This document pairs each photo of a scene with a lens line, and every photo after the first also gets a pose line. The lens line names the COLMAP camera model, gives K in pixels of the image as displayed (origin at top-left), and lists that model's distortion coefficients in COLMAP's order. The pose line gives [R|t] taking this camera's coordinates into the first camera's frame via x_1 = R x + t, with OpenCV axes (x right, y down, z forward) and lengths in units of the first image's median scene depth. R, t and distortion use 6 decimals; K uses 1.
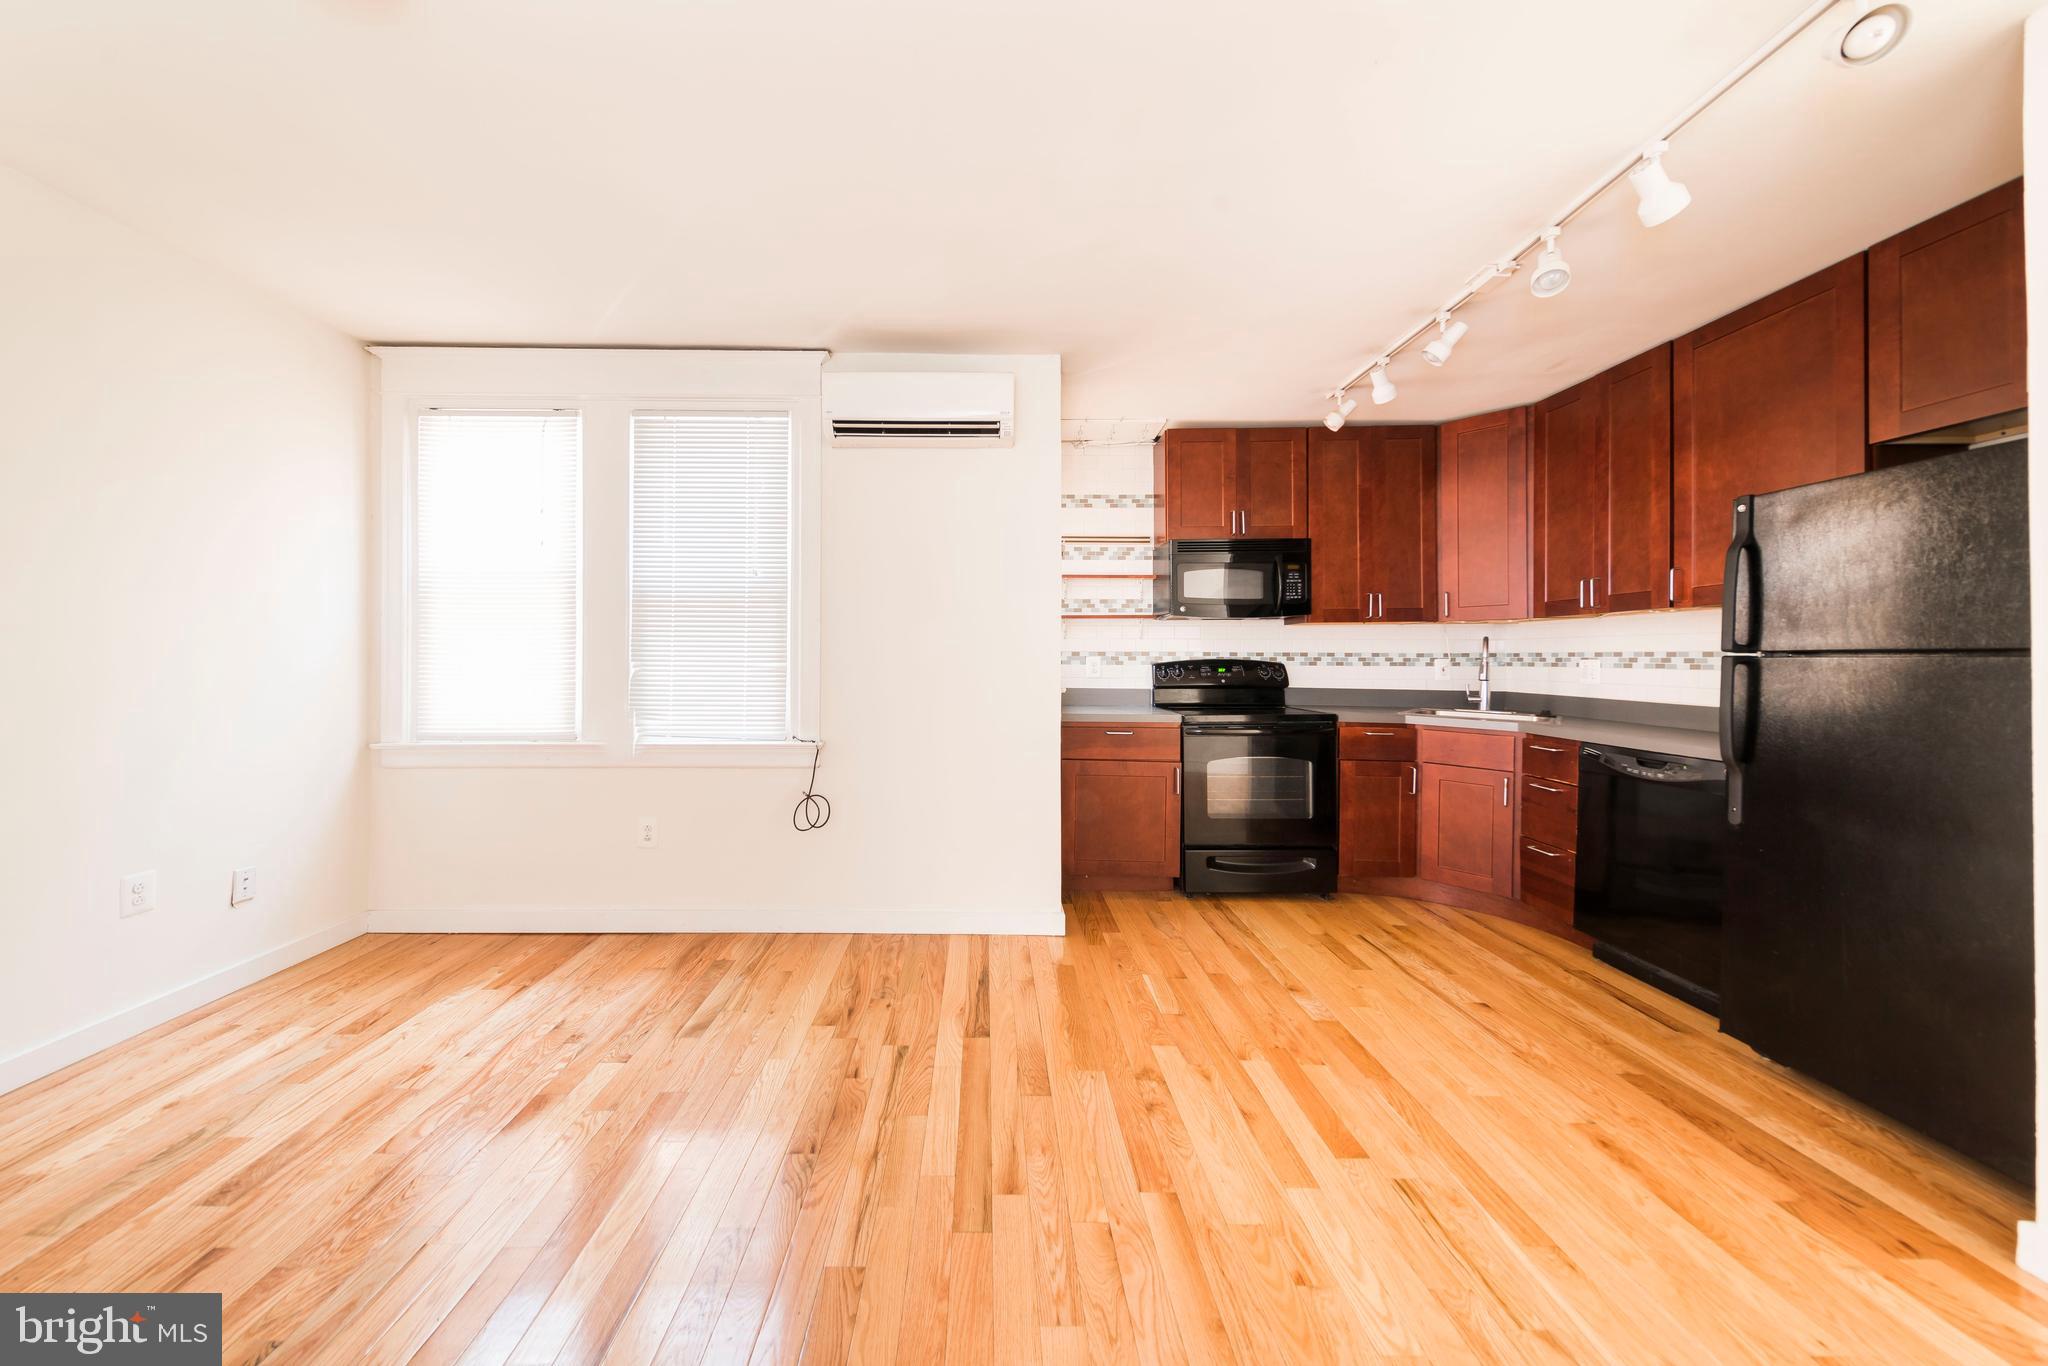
lens RADIAL K [[677.2, 0, 979.5], [0, 677.2, 655.0], [0, 0, 1]] dist [0.023264, -0.006298]
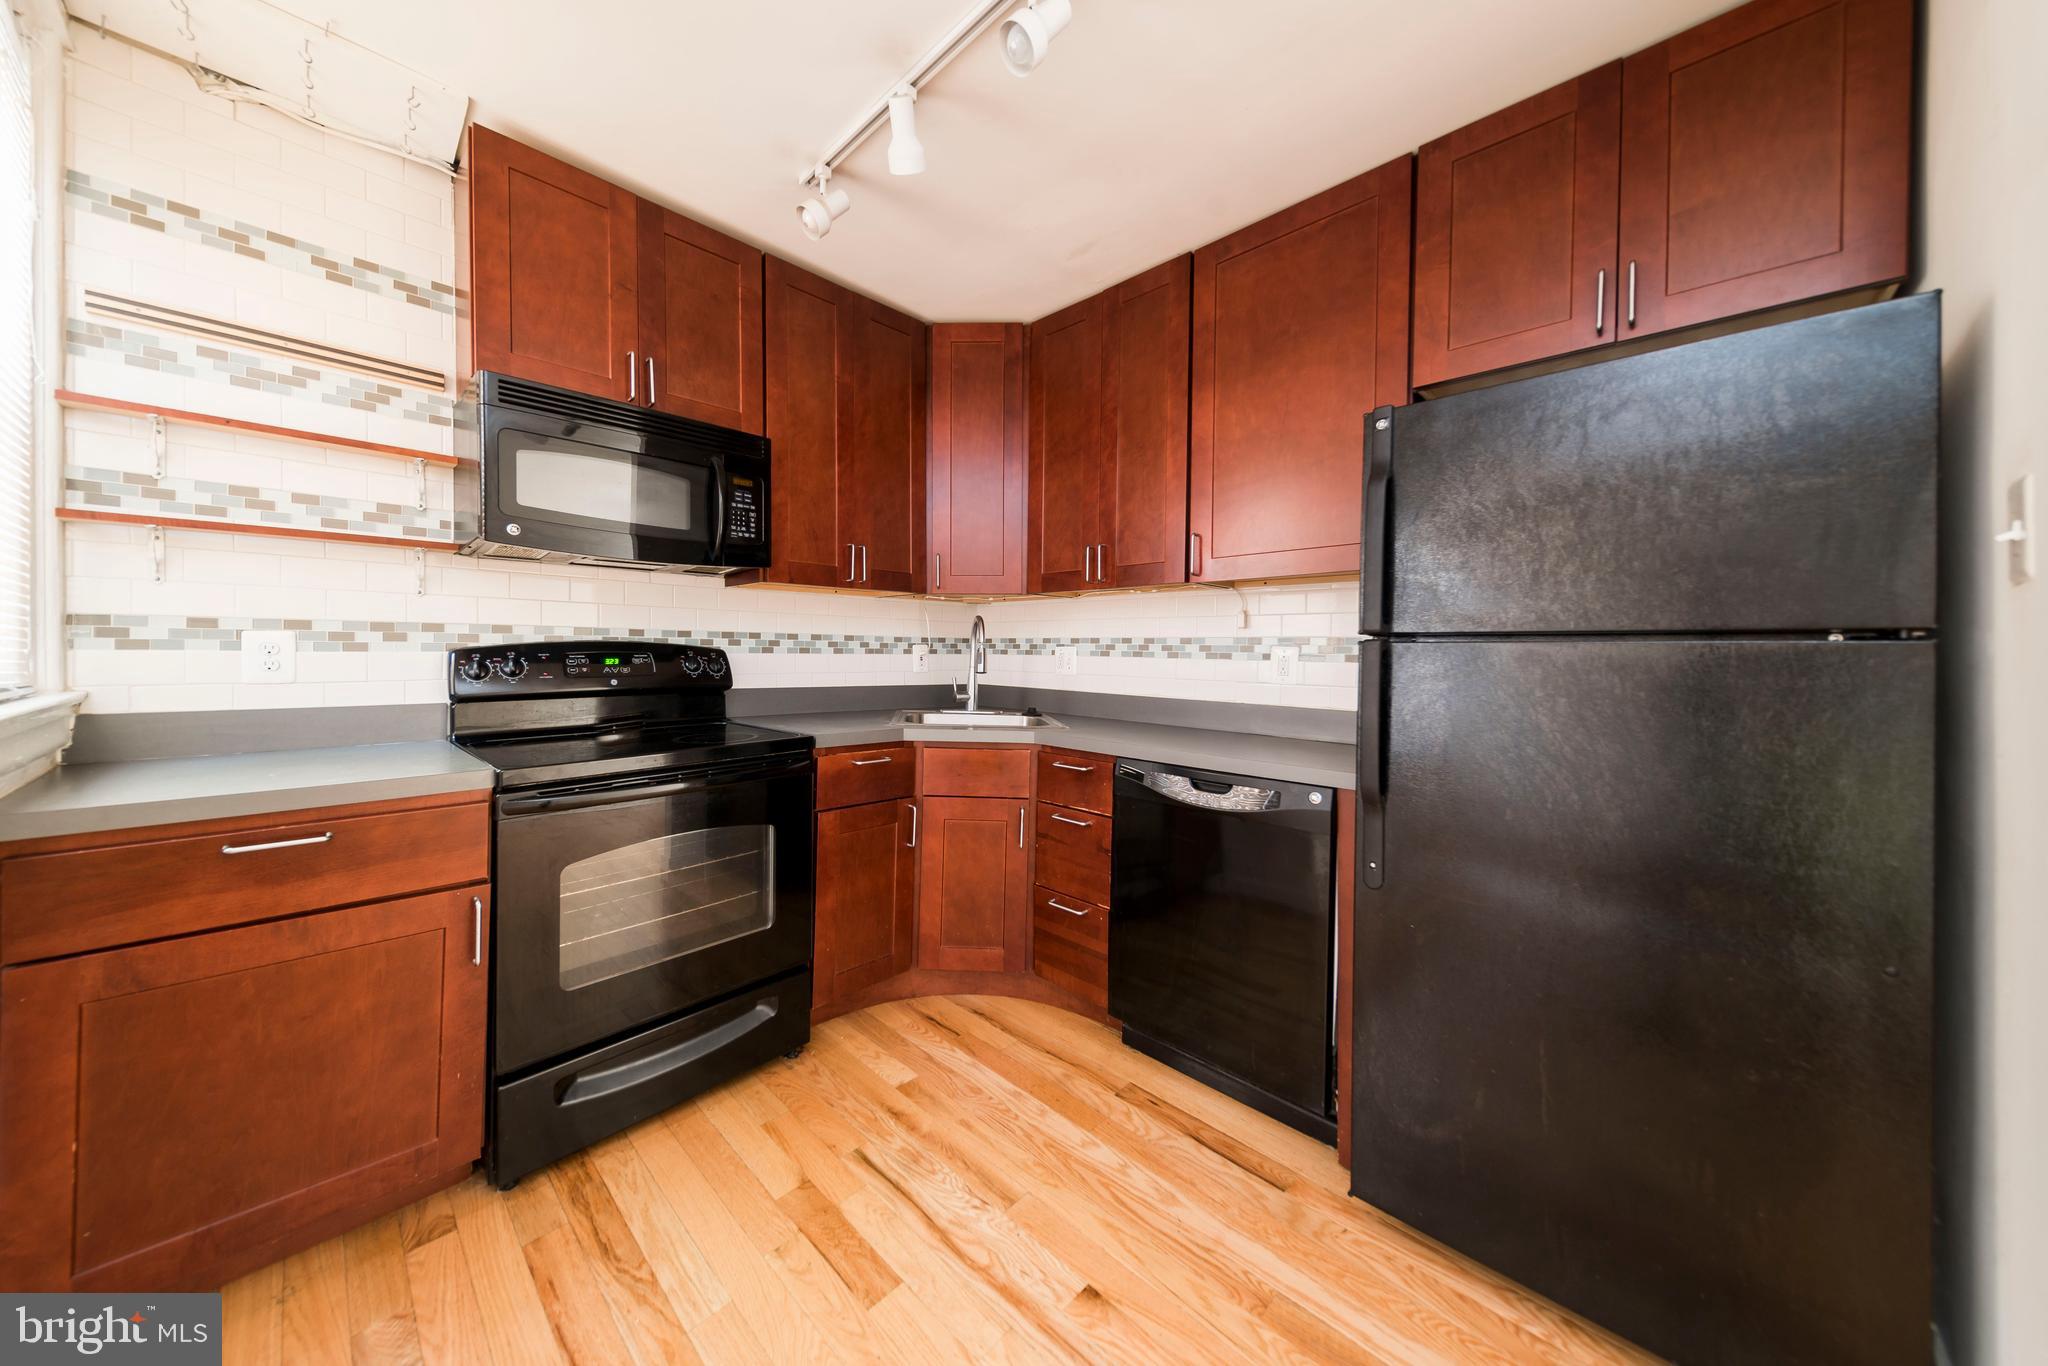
lens RADIAL K [[677.2, 0, 979.5], [0, 677.2, 655.0], [0, 0, 1]] dist [0.023264, -0.006298]
pose [[0.701923, -0.001113, 0.712252, 0.202253], [-0.012717, 0.999820, 0.014095, 0.006730], [-0.712139, -0.018951, 0.701782, 0.475487]]
